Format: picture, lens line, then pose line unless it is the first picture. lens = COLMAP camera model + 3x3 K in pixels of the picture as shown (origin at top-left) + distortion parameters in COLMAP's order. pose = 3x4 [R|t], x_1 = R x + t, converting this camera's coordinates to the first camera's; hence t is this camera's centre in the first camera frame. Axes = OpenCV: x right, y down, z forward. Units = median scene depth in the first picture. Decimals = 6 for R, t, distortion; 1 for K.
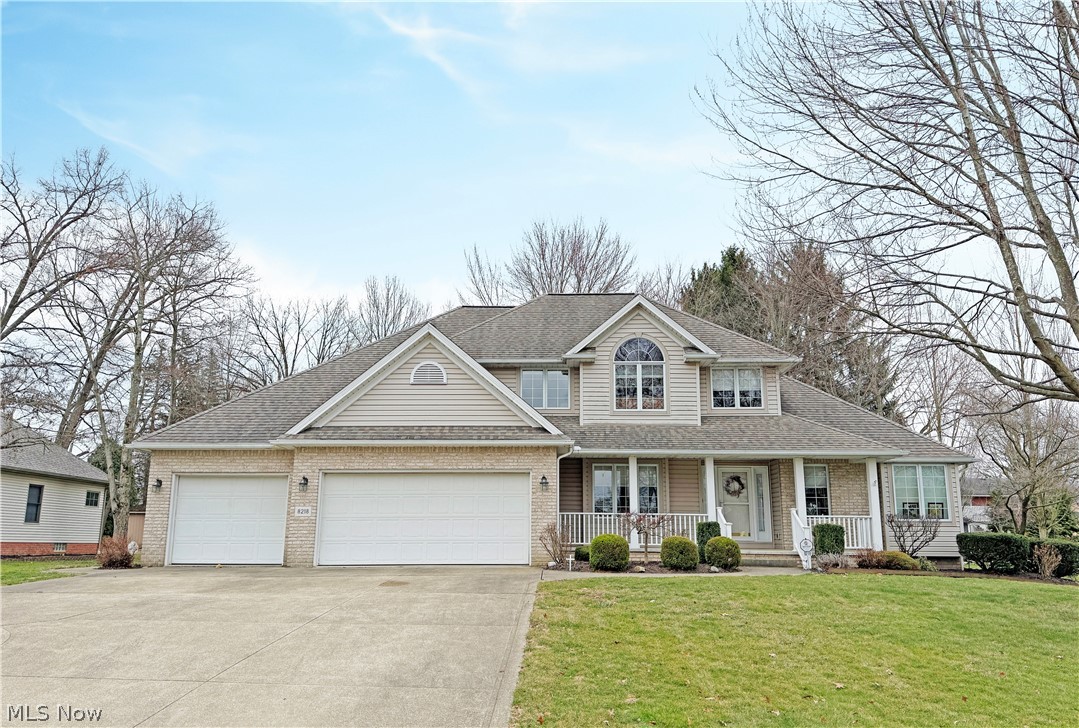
lens RADIAL K [[772.0, 0, 539.5], [0, 772.0, 364.0], [0, 0, 1]] dist [0.003735, 0.000628]
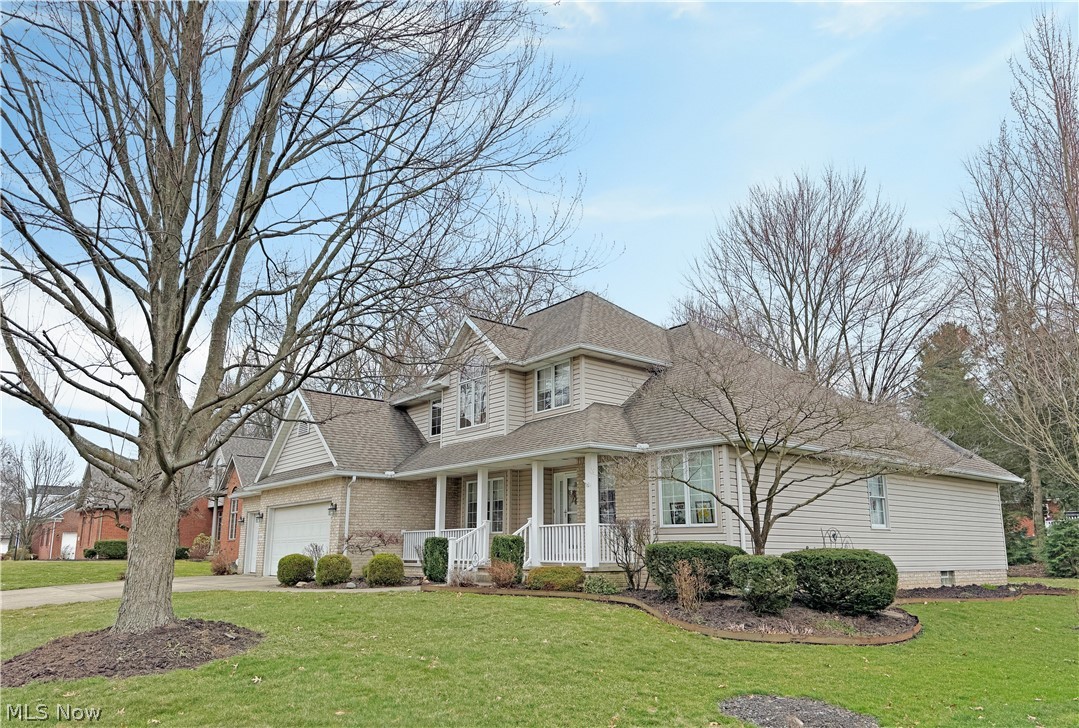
lens RADIAL K [[772.0, 0, 539.5], [0, 772.0, 364.0], [0, 0, 1]] dist [0.003735, 0.000628]
pose [[0.662185, -0.189580, -0.724963, 0.973963], [0.187649, 0.978594, -0.084505, 0.083753], [0.725465, -0.080081, 0.683585, 0.385577]]
